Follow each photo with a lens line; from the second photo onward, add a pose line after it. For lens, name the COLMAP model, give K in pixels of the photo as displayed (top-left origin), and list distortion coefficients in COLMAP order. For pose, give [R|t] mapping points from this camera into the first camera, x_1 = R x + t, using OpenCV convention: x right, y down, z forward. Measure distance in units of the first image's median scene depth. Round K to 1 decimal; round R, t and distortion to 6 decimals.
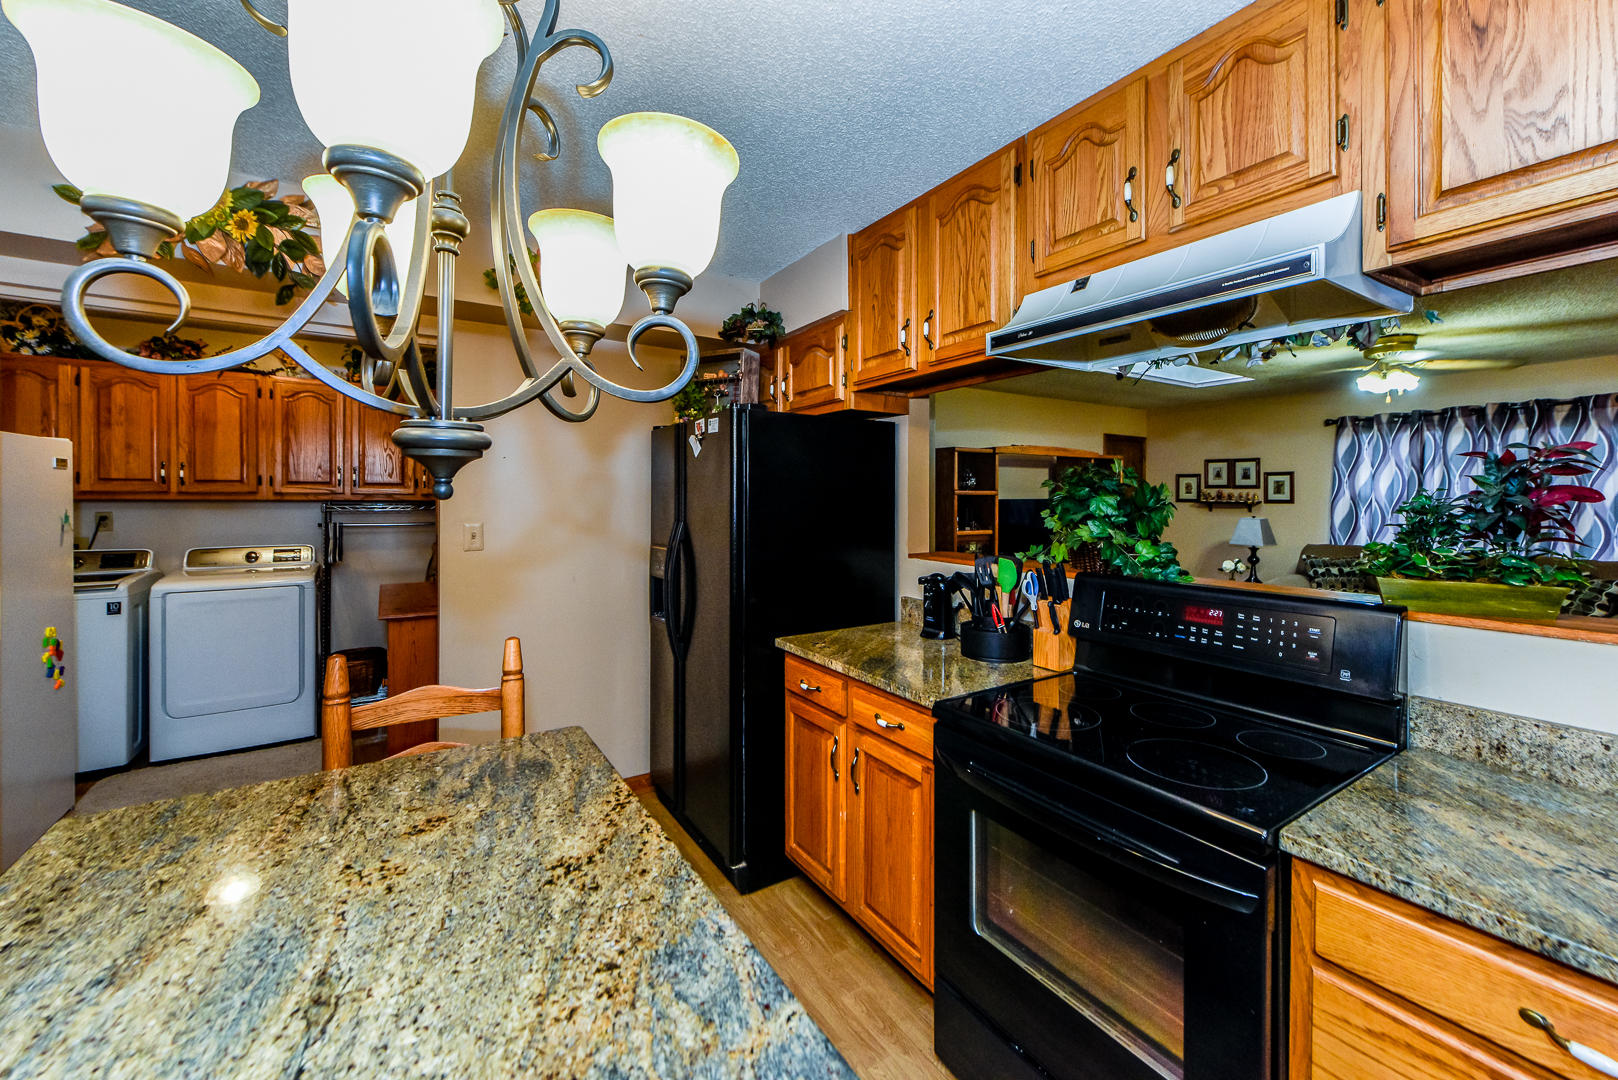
lens RADIAL K [[632.6, 0, 820.4], [0, 632.6, 497.7], [0, 0, 1]] dist [0.007471, -0.004662]
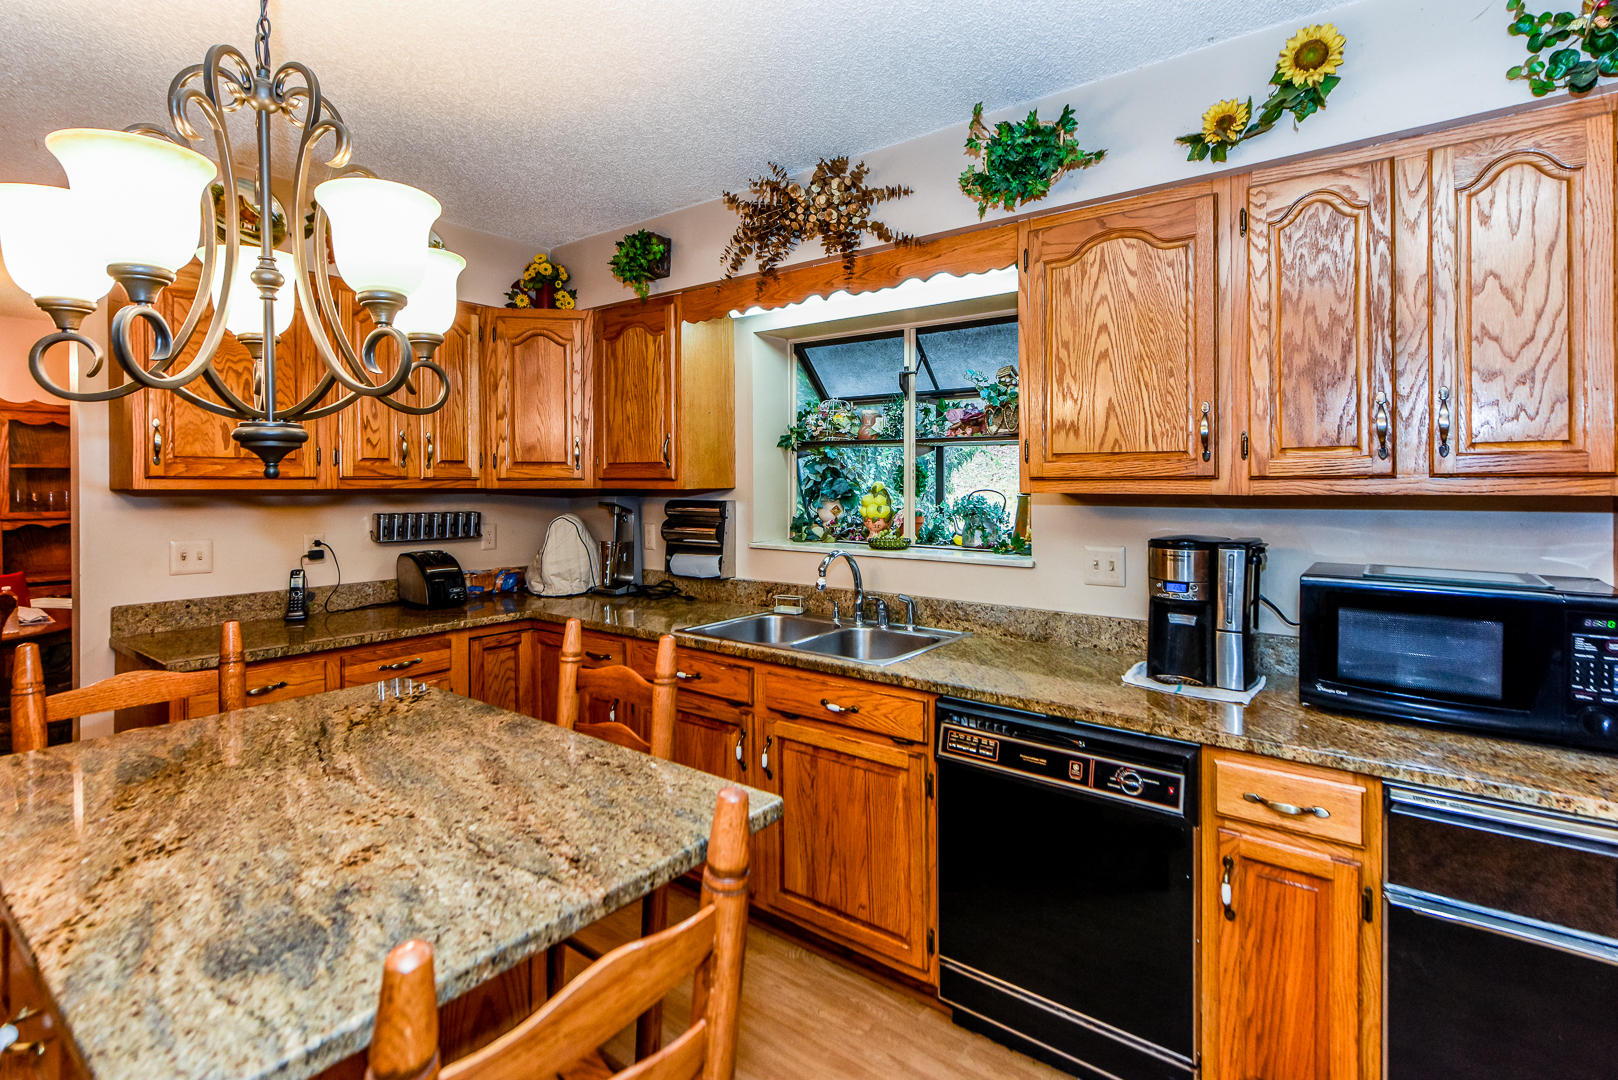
lens RADIAL K [[807.6, 0, 854.3], [0, 807.6, 487.1], [0, 0, 1]] dist [0.002795, -0.001086]
pose [[-0.942594, -0.000962, -0.333940, -0.824016], [-0.002782, 0.999984, 0.004970, 0.007494], [0.333930, 0.005613, -0.942581, 2.109658]]
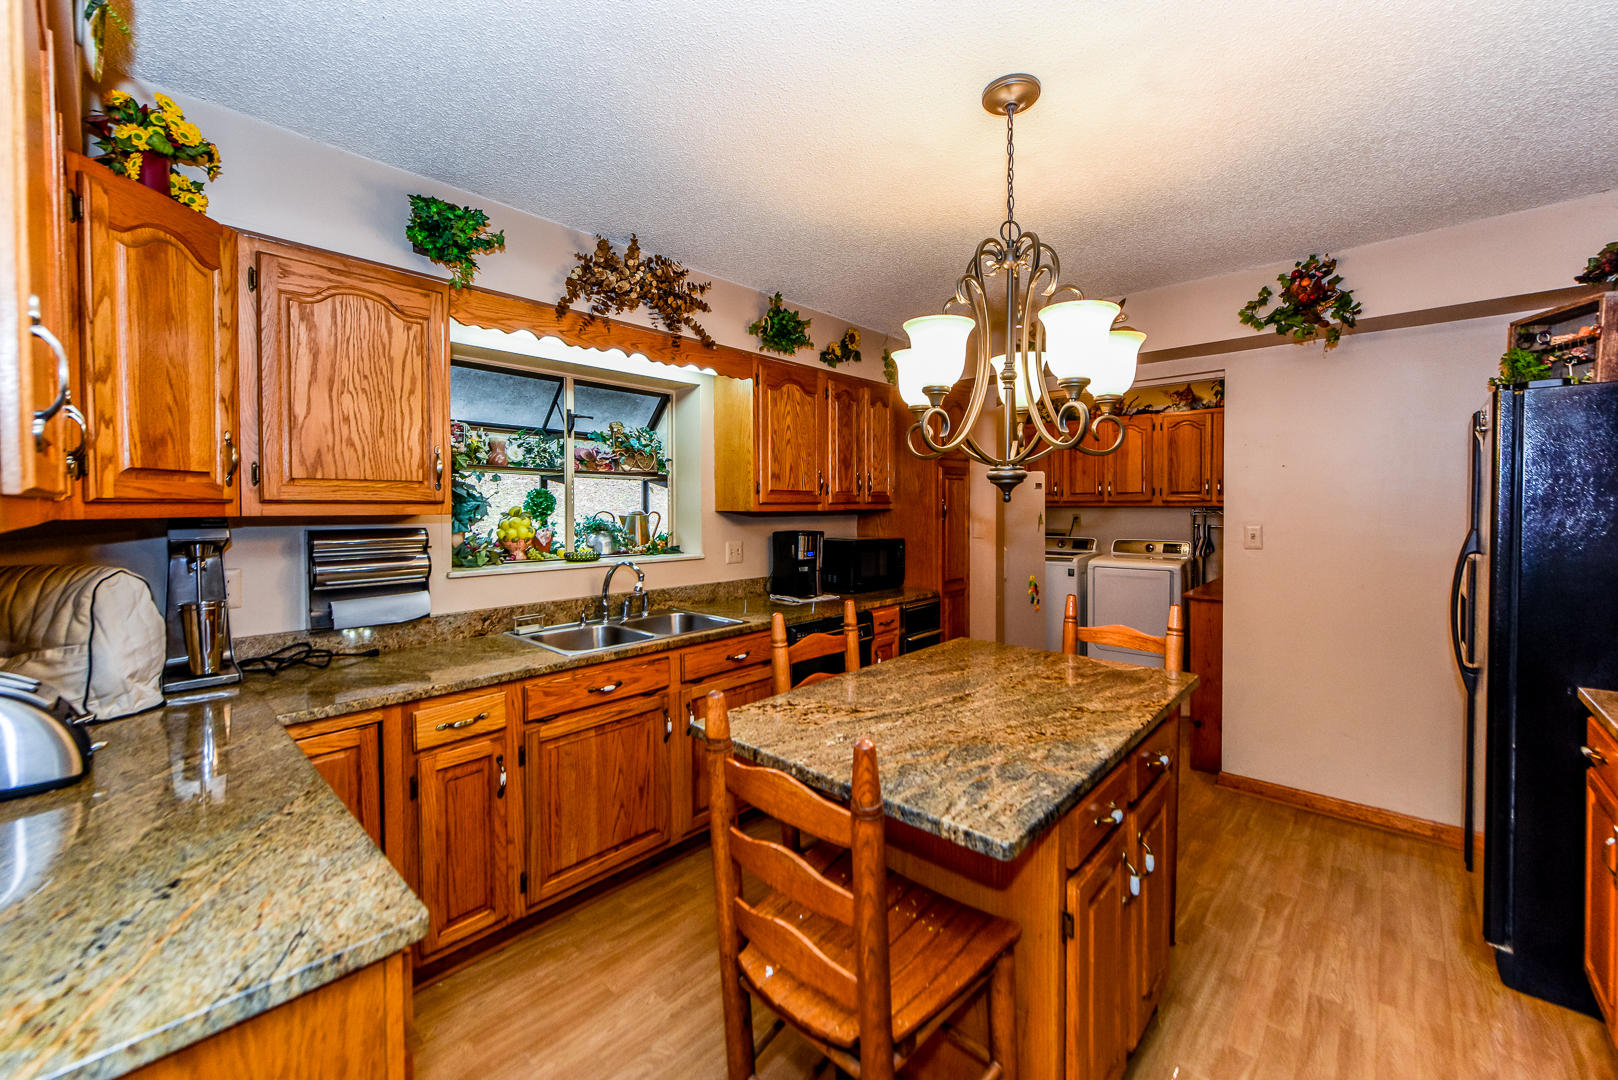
lens RADIAL K [[643.1, 0, 839.8], [0, 643.1, 521.7], [0, 0, 1]] dist [0.007511, -0.004653]
pose [[0.282507, 0.020252, -0.959051, 0.935413], [0.003833, 0.999745, 0.022241, 0.012651], [0.959258, -0.009960, 0.282358, -0.120983]]
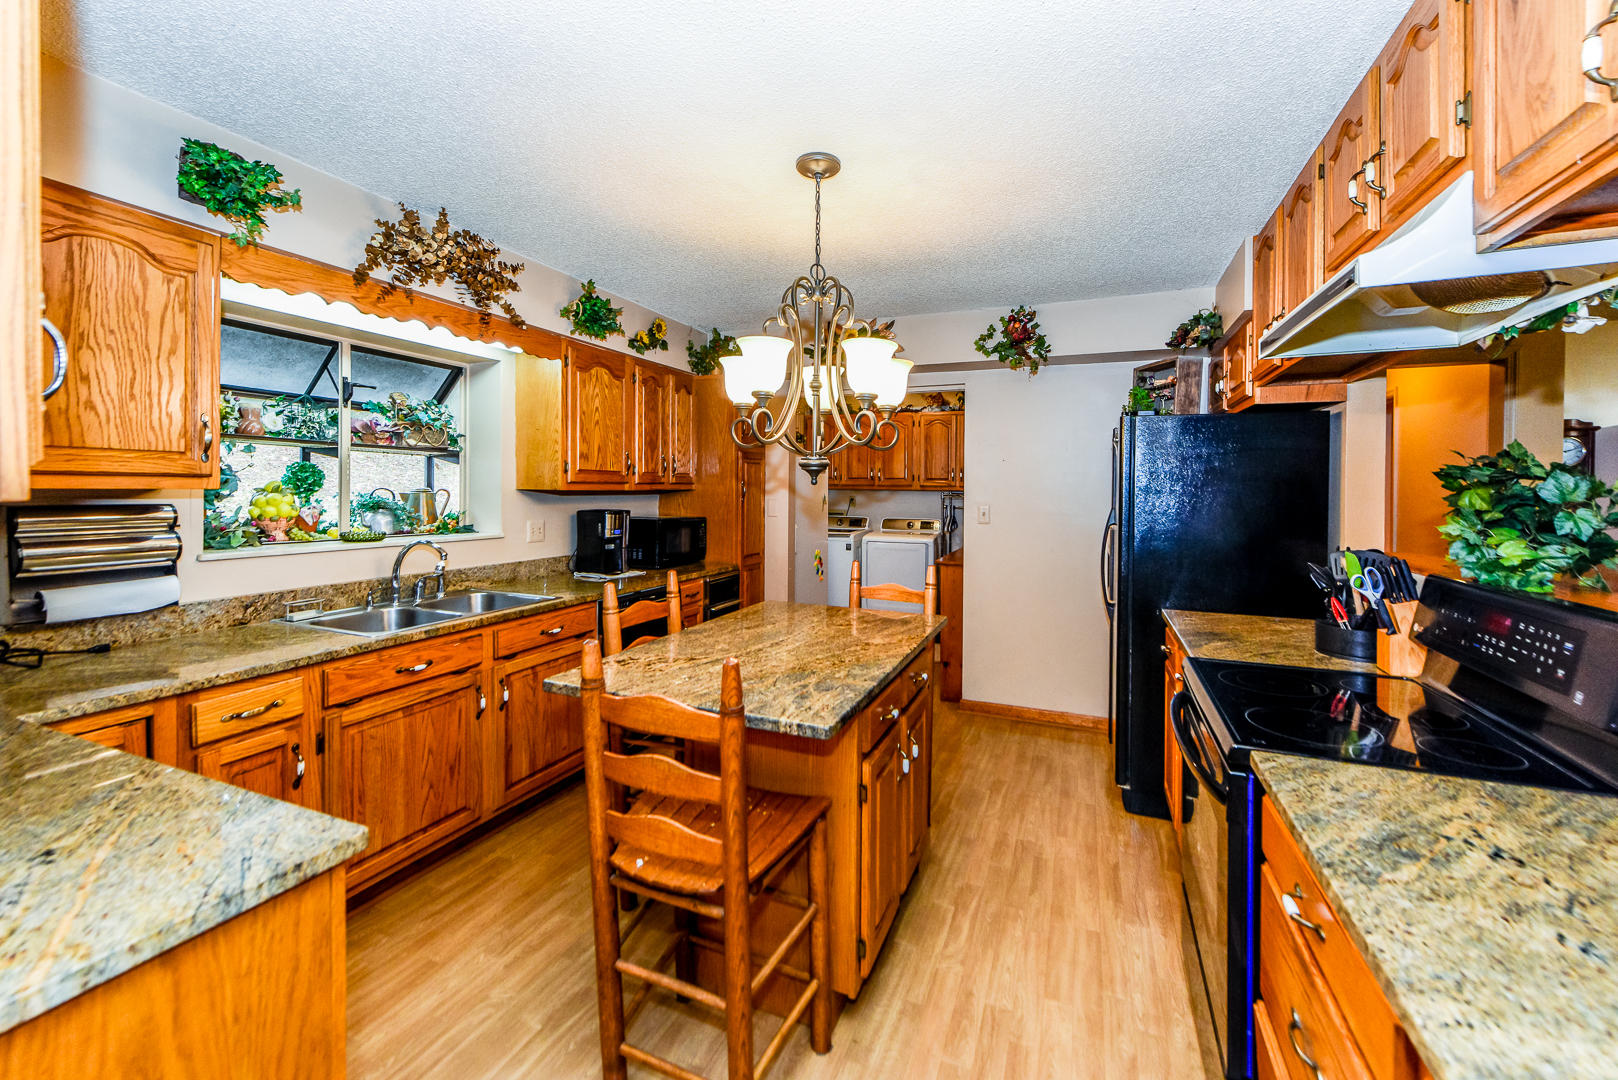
lens RADIAL K [[632.7, 0, 856.0], [0, 632.7, 494.4], [0, 0, 1]] dist [-0.000204, -0.000289]
pose [[0.607541, 0.011503, -0.794205, 1.159783], [-0.008907, 0.999931, 0.007669, 0.014881], [0.794238, 0.002415, 0.607602, -0.355484]]
